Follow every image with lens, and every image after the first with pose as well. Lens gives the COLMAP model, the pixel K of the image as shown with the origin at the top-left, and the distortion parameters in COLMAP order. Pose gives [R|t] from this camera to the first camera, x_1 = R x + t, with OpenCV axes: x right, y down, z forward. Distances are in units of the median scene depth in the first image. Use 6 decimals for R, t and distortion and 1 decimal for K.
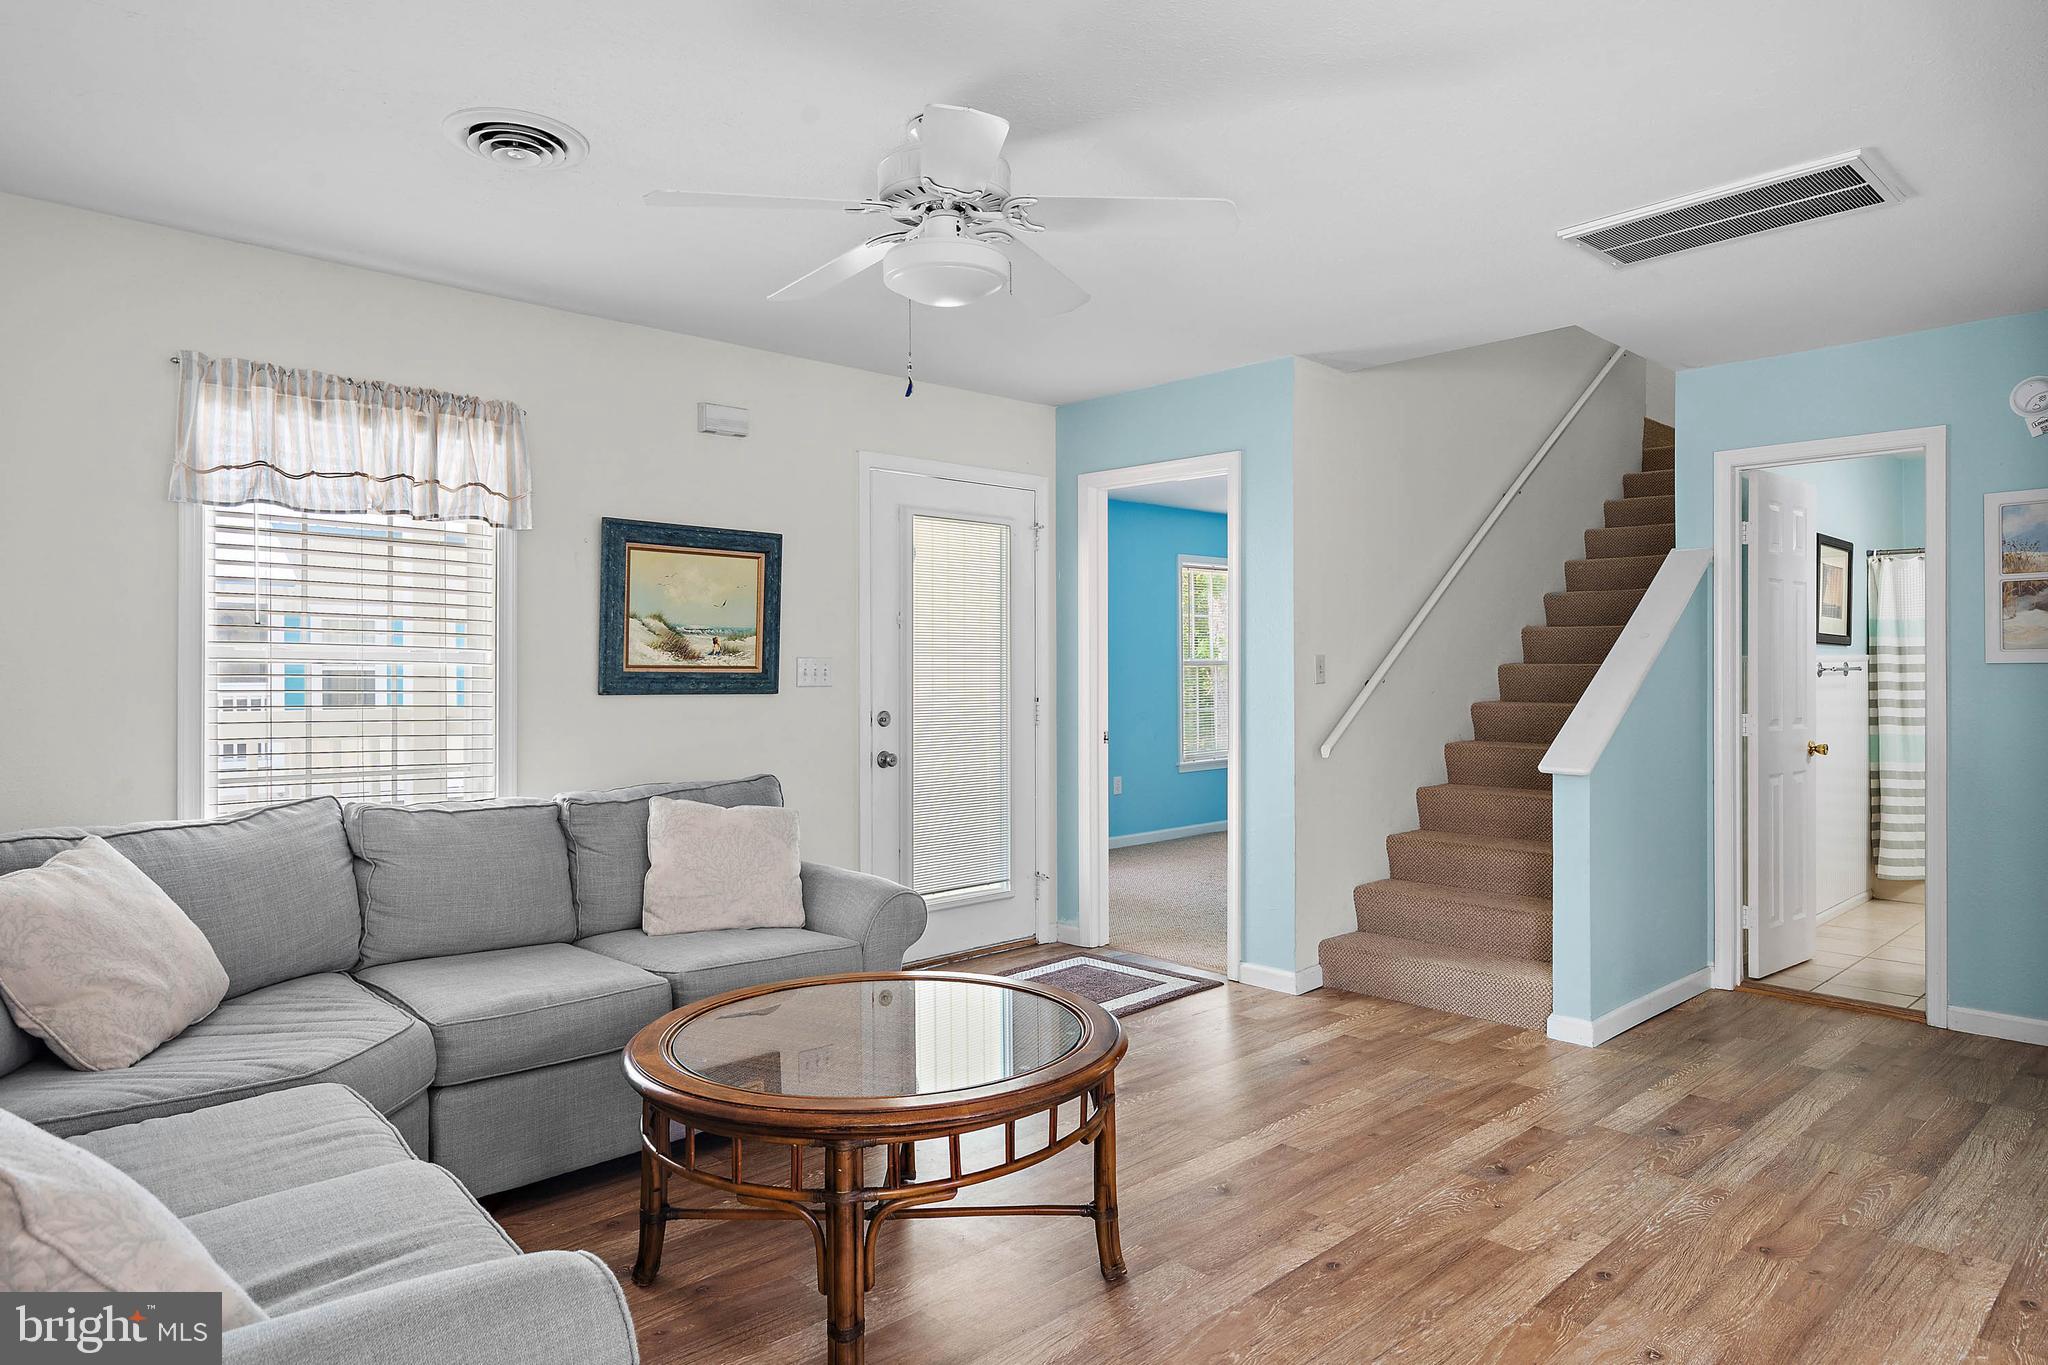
lens RADIAL K [[1218.7, 0, 1020.8], [0, 1218.7, 674.0], [0, 0, 1]] dist [0.003751, -0.001152]
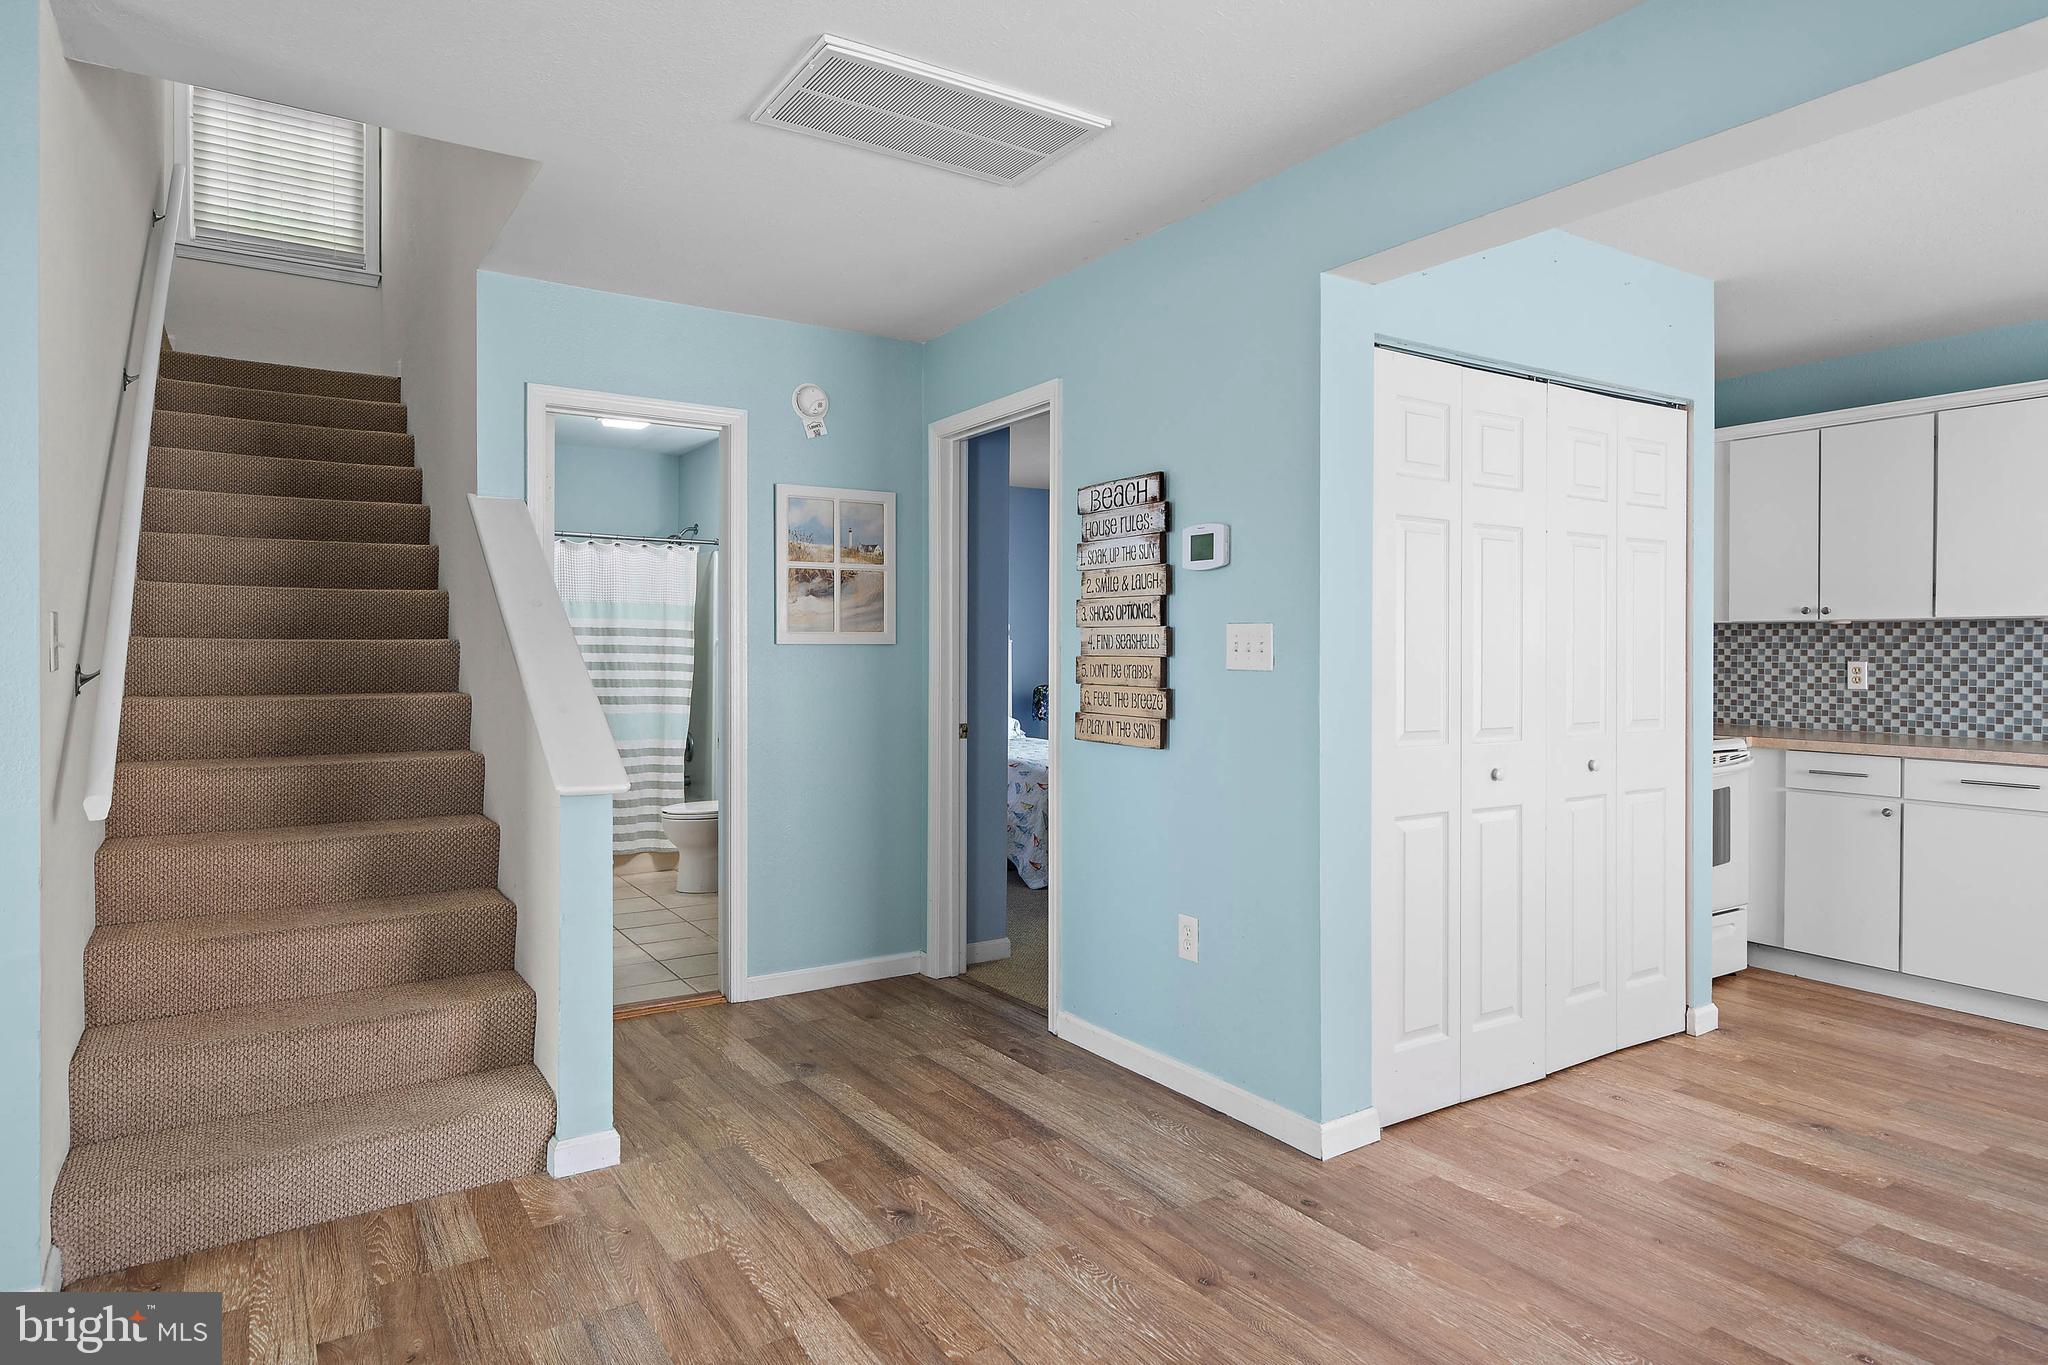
lens RADIAL K [[1179.3, 0, 1023.9], [0, 1179.3, 659.7], [0, 0, 1]] dist [0.005198, 0.000970]
pose [[0.173734, -0.000188, 0.984793, -0.198133], [-0.000752, 1.000000, 0.000323, 0.004611], [-0.984792, -0.000796, 0.173734, 0.686102]]
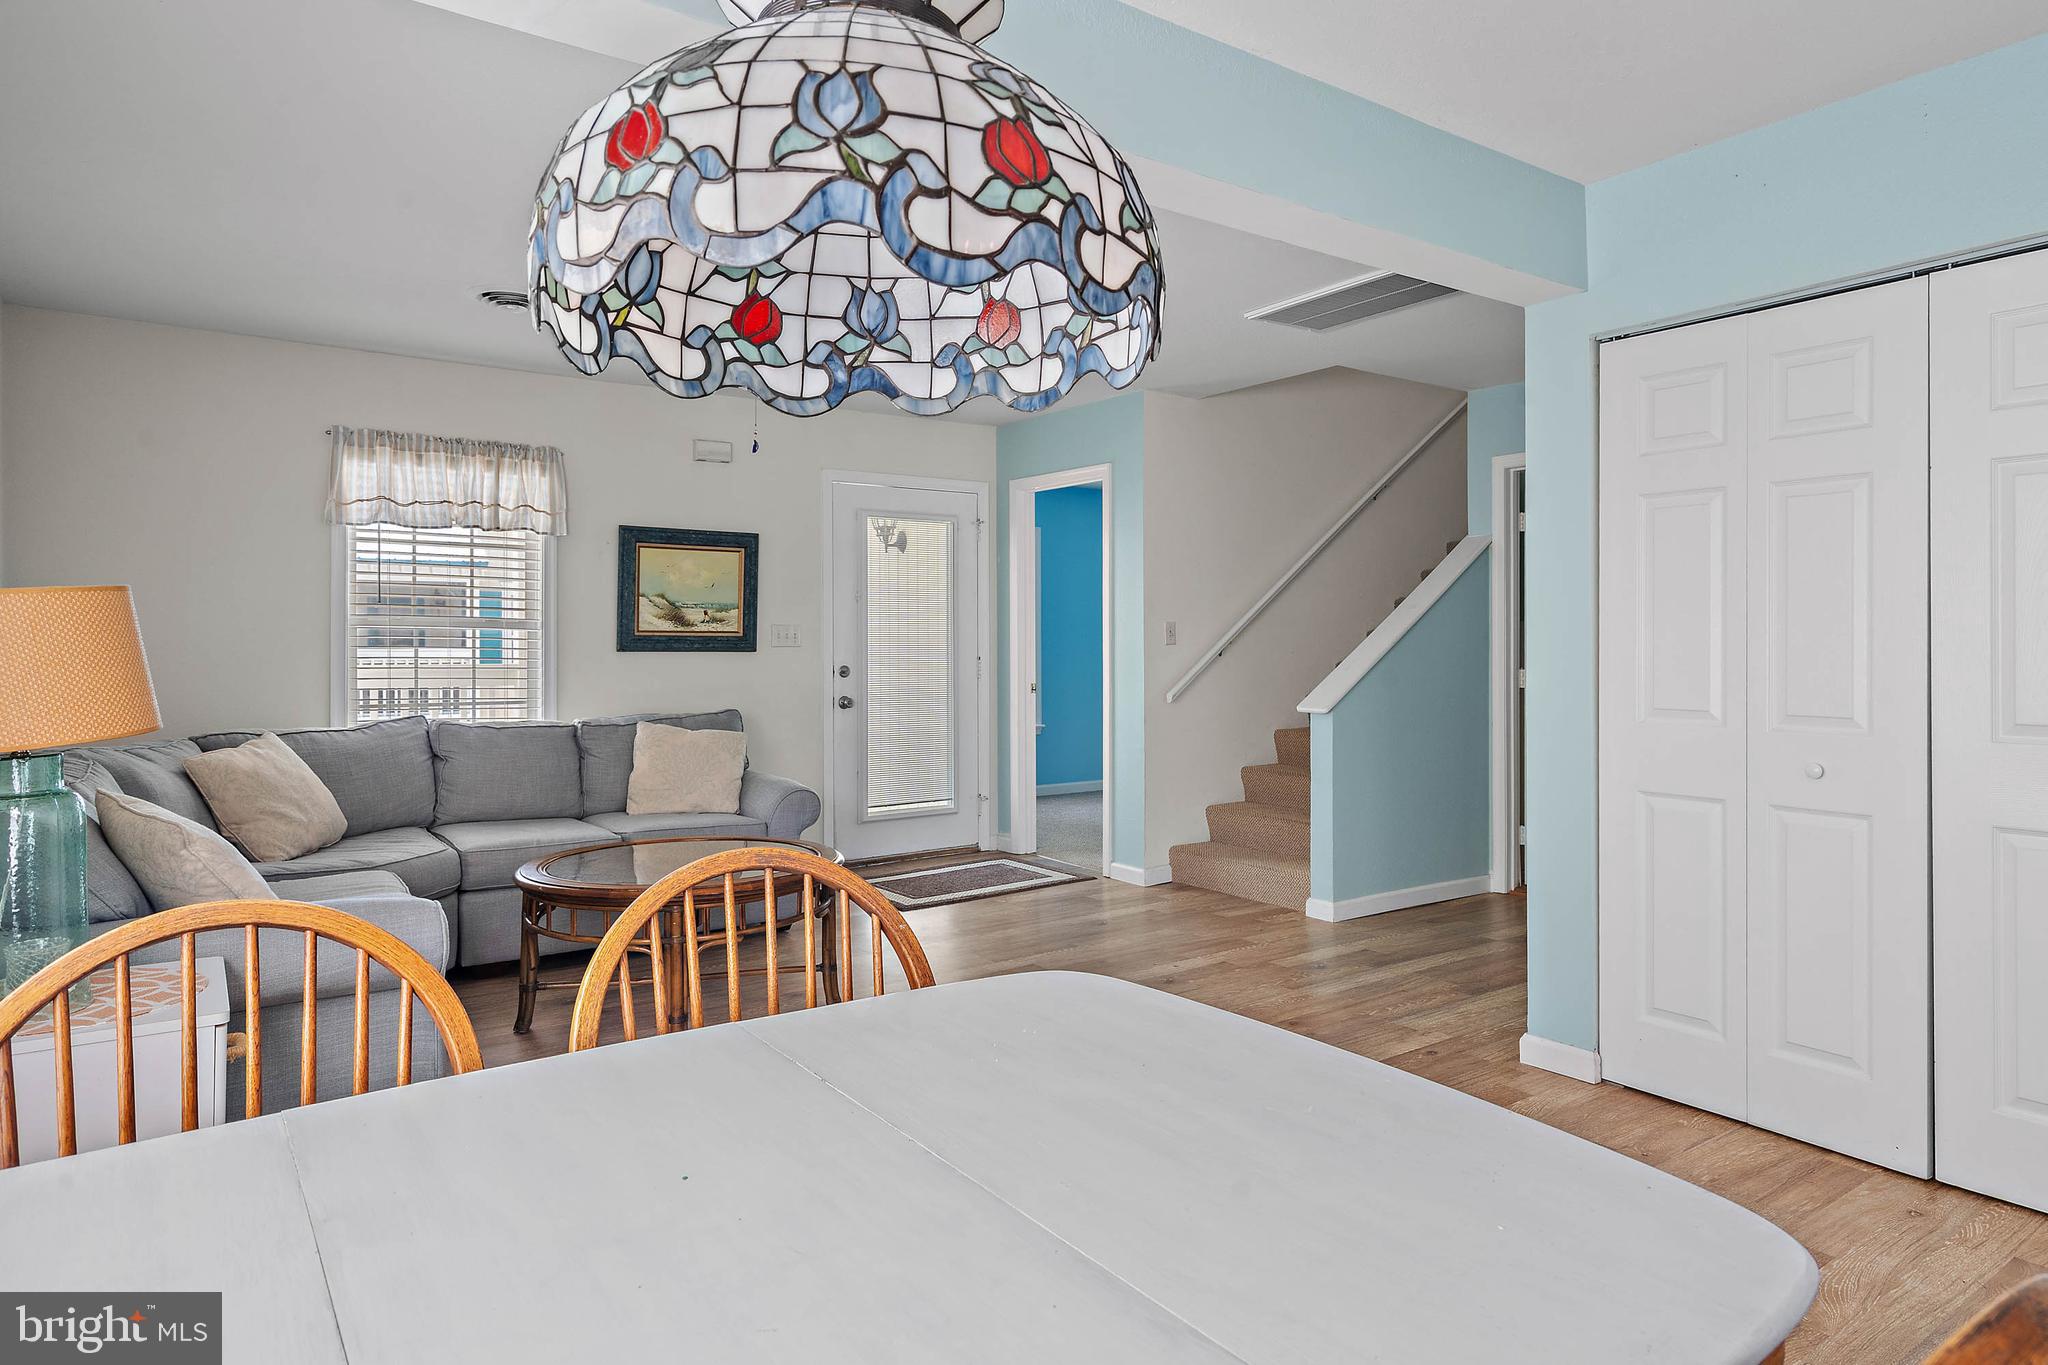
lens RADIAL K [[1198.7, 0, 1025.0], [0, 1198.7, 643.5], [0, 0, 1]] dist [0.000785, 0.001465]
pose [[0.990609, -0.000323, -0.136722, 0.340675], [0.000267, 1.000000, -0.000430, 0.009509], [0.136722, 0.000389, 0.990609, -0.335795]]
